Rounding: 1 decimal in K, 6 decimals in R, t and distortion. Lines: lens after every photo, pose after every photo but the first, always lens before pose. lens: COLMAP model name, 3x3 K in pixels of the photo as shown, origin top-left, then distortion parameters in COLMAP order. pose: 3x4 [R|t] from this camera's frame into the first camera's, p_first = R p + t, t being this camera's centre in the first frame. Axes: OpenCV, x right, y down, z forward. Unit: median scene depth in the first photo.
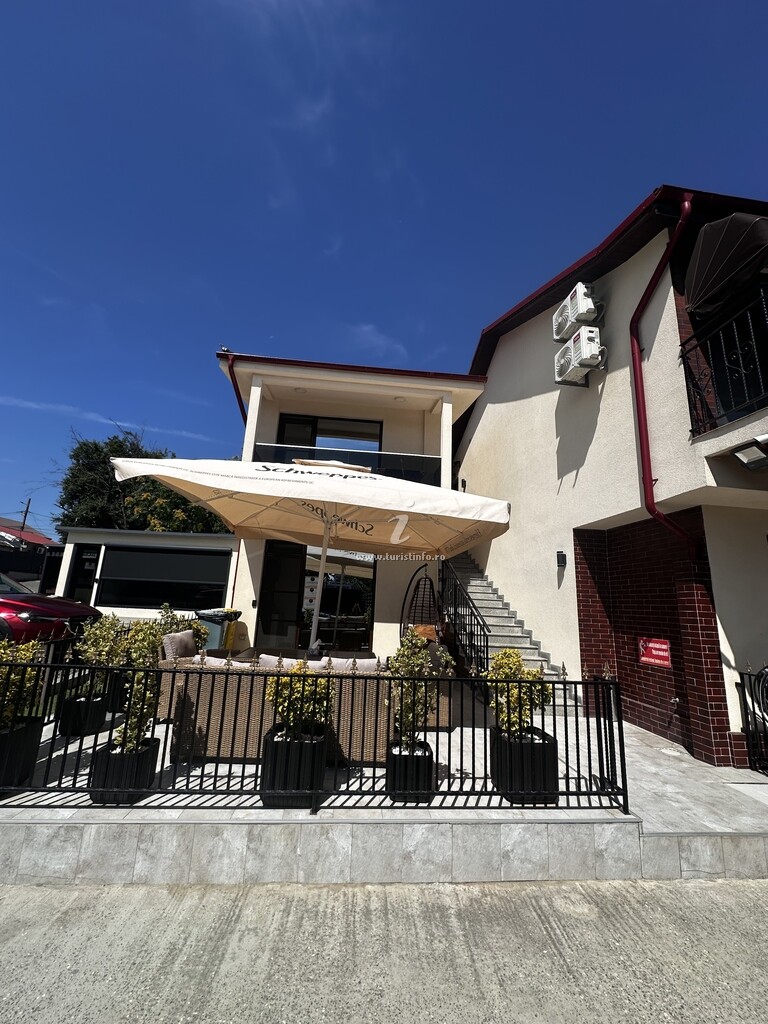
lens RADIAL K [[405.4, 0, 384.0], [0, 405.4, 512.0], [0, 0, 1]] dist [-0.001401, -0.000093]
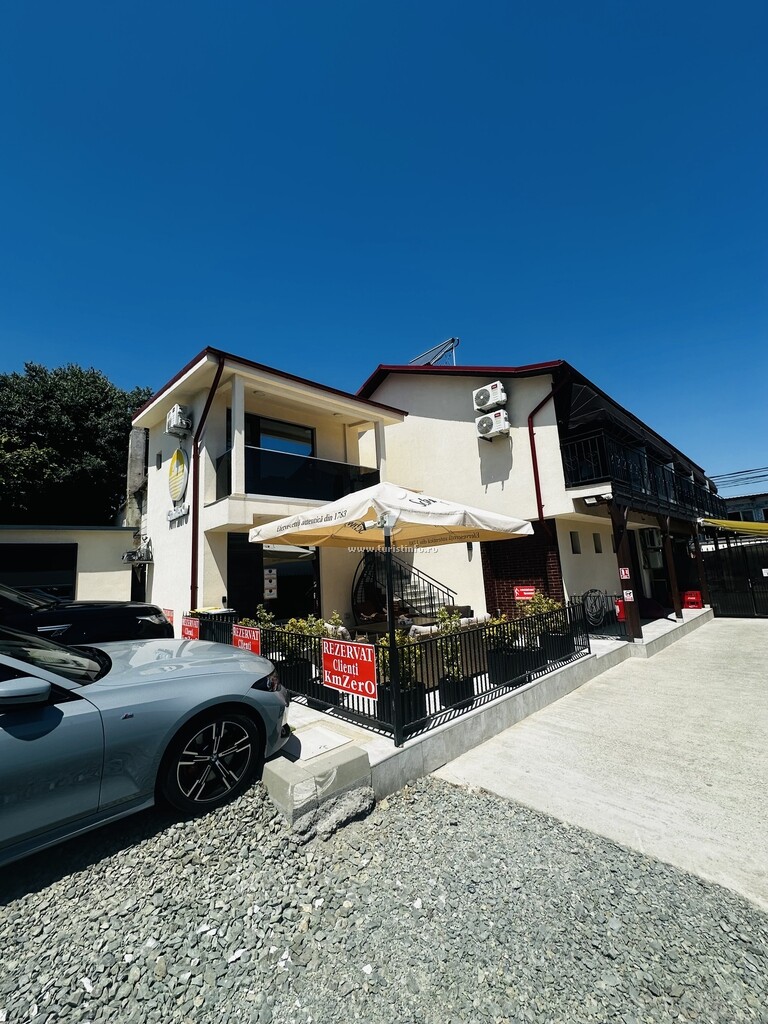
lens RADIAL K [[405.4, 0, 384.0], [0, 405.4, 512.0], [0, 0, 1]] dist [-0.001401, -0.000093]
pose [[0.784087, 0.004090, 0.620638, -0.837990], [-0.043114, 0.997922, 0.047891, -0.079758], [-0.619152, -0.064309, 0.782633, -0.043740]]
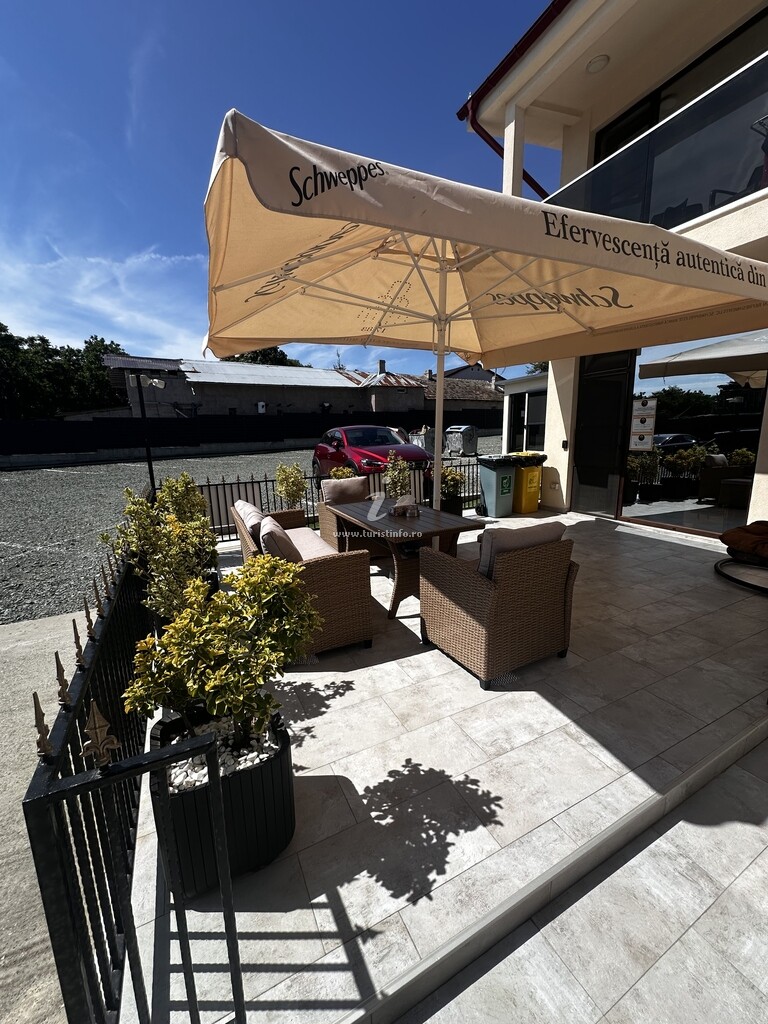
lens RADIAL K [[405.4, 0, 384.0], [0, 405.4, 512.0], [0, 0, 1]] dist [-0.001401, -0.000093]
pose [[0.373971, 0.120808, -0.919539, 0.372681], [0.234810, 0.946843, 0.219891, 0.125073], [0.897224, -0.298149, 0.325725, 0.519065]]
